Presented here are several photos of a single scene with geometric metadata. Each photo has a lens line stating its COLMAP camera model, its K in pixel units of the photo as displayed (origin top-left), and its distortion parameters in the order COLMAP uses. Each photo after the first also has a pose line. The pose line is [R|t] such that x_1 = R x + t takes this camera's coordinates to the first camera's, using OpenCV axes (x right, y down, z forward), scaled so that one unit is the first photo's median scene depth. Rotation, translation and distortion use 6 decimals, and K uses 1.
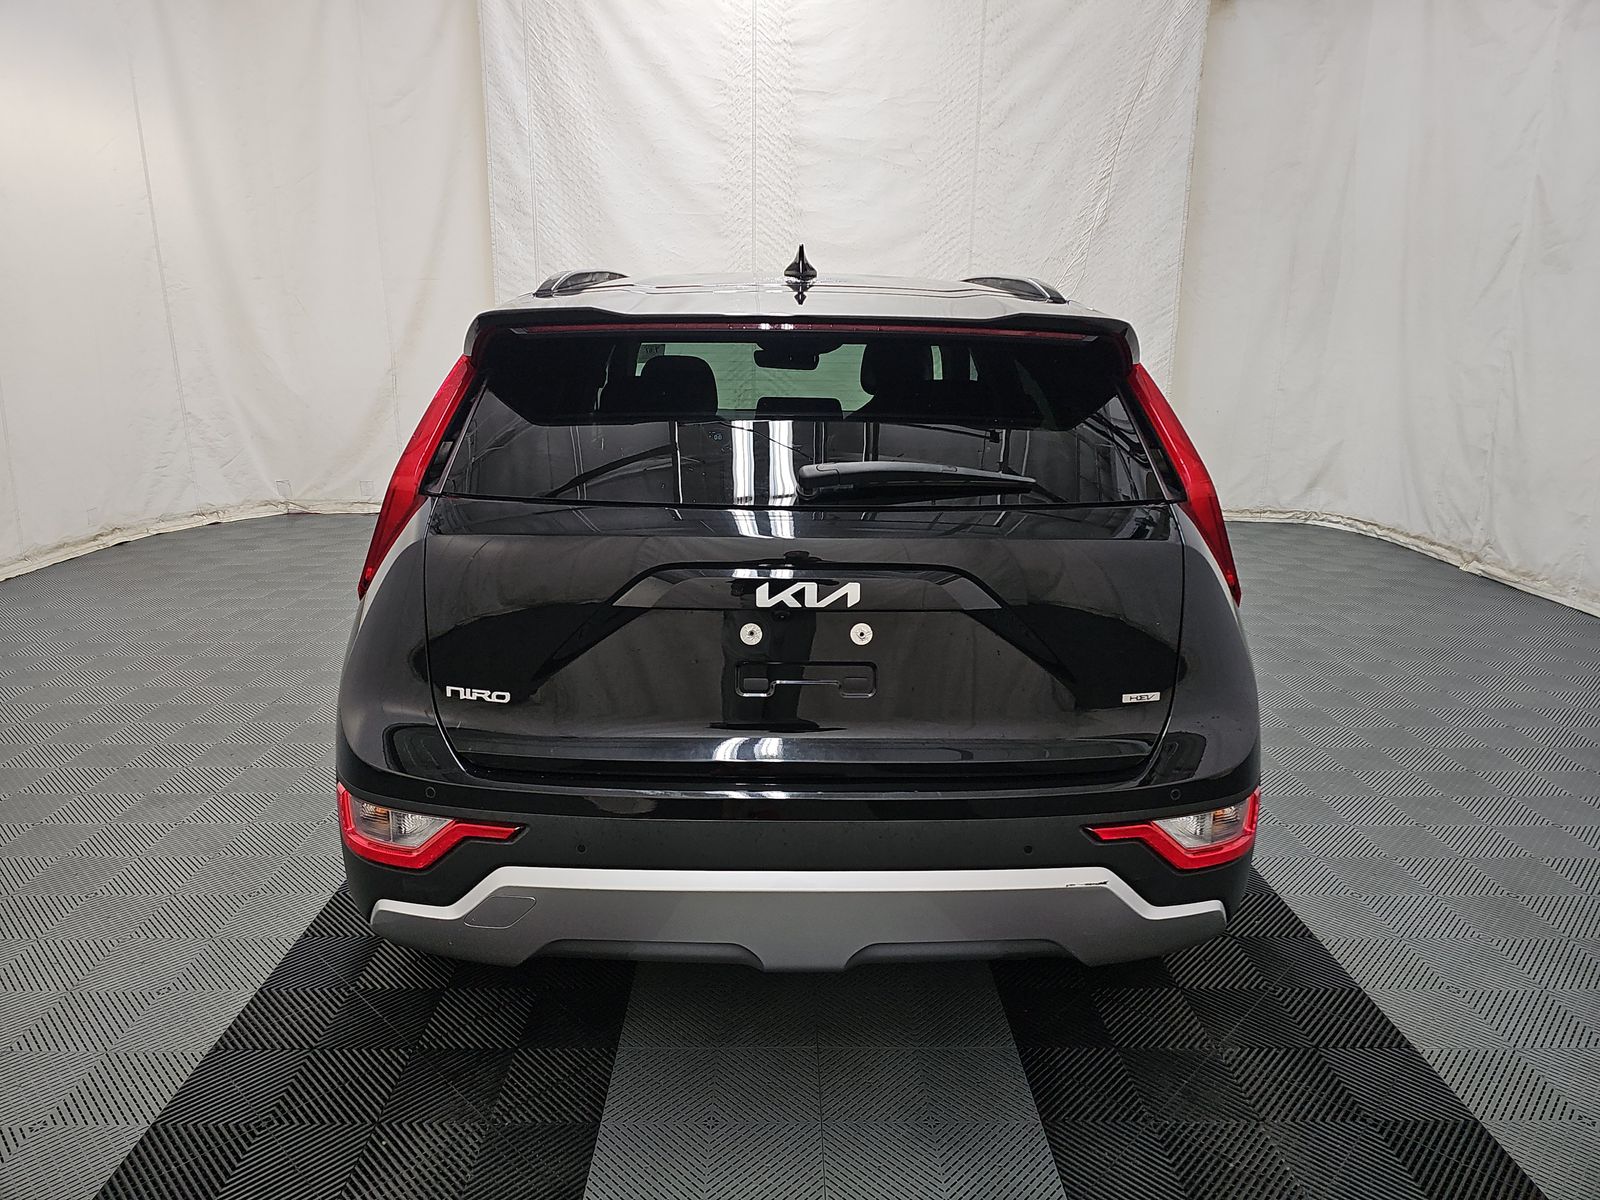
lens RADIAL K [[1071.2, 0, 800.0], [0, 1071.2, 600.0], [0, 0, 1]] dist [0.003170, 0.002130]
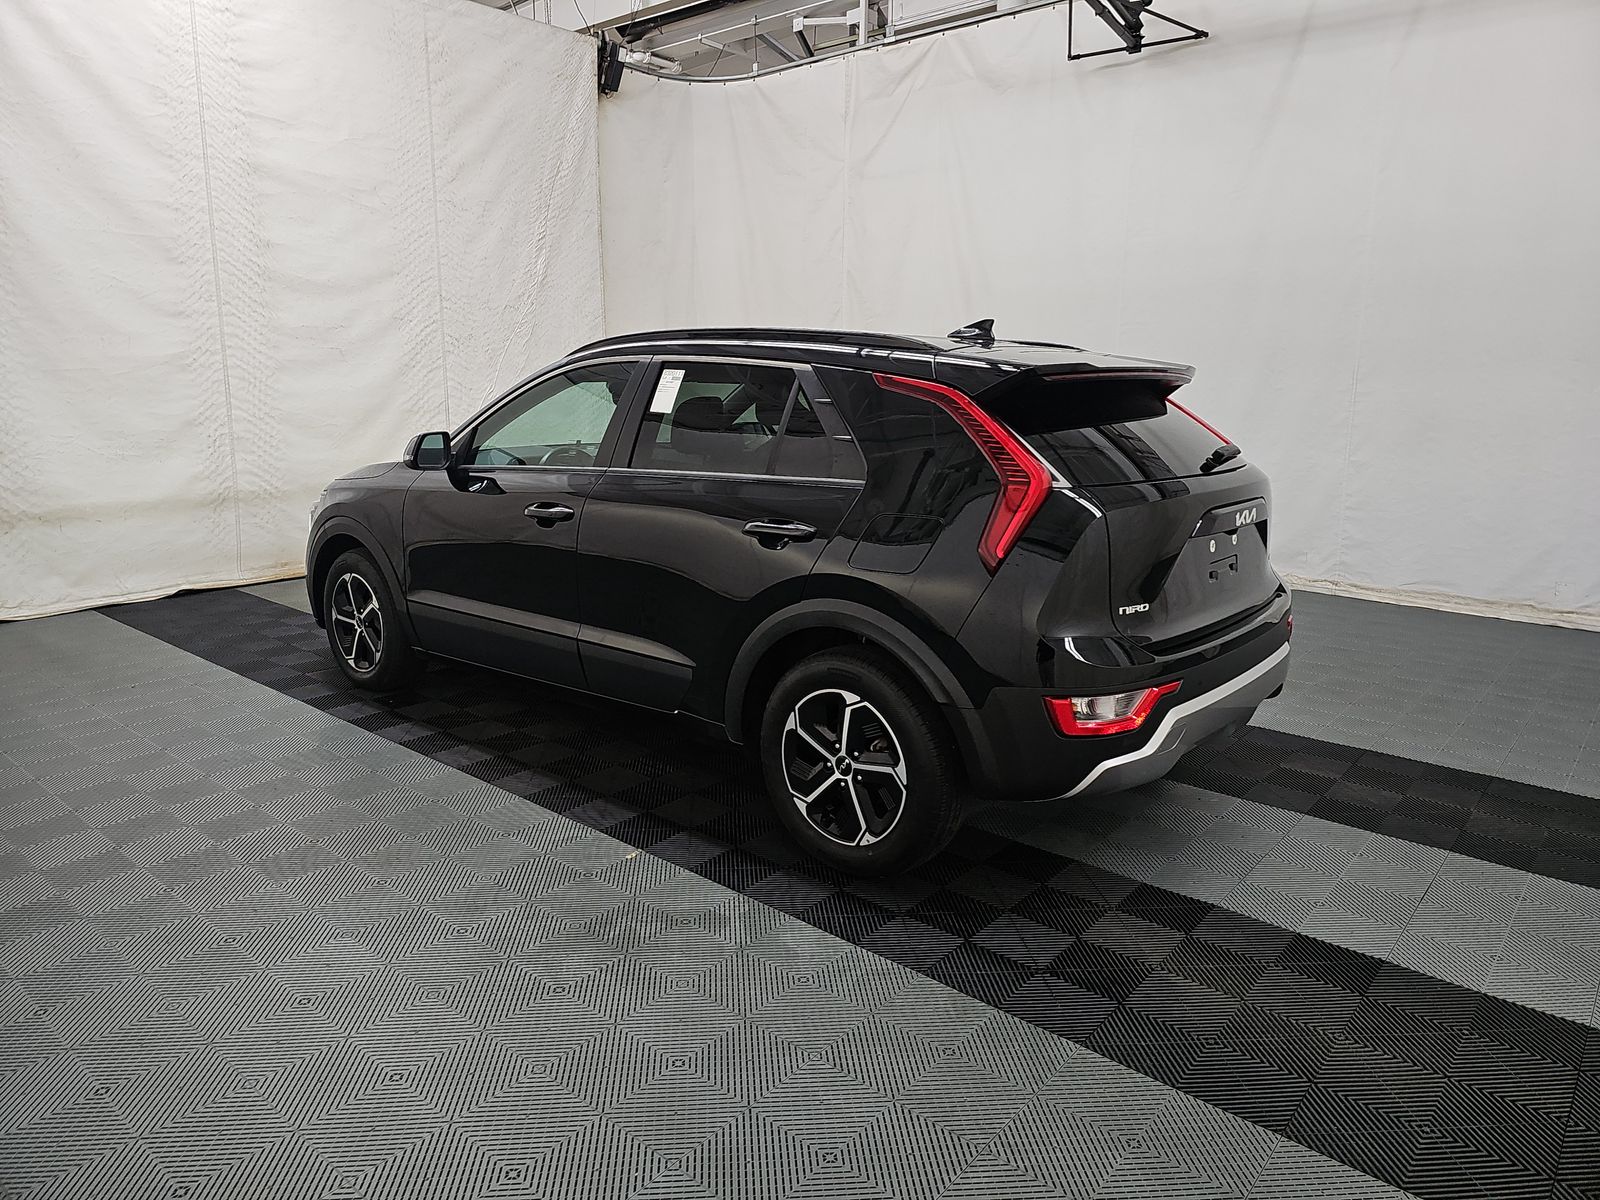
lens RADIAL K [[1045.7, 0, 800.0], [0, 1045.7, 600.0], [0, 0, 1]] dist [0.006837, -0.028735]
pose [[0.658582, -0.155076, 0.736357, -0.419813], [0.176961, 0.983010, 0.048751, -0.020107], [-0.731406, 0.098200, 0.674835, 0.082190]]
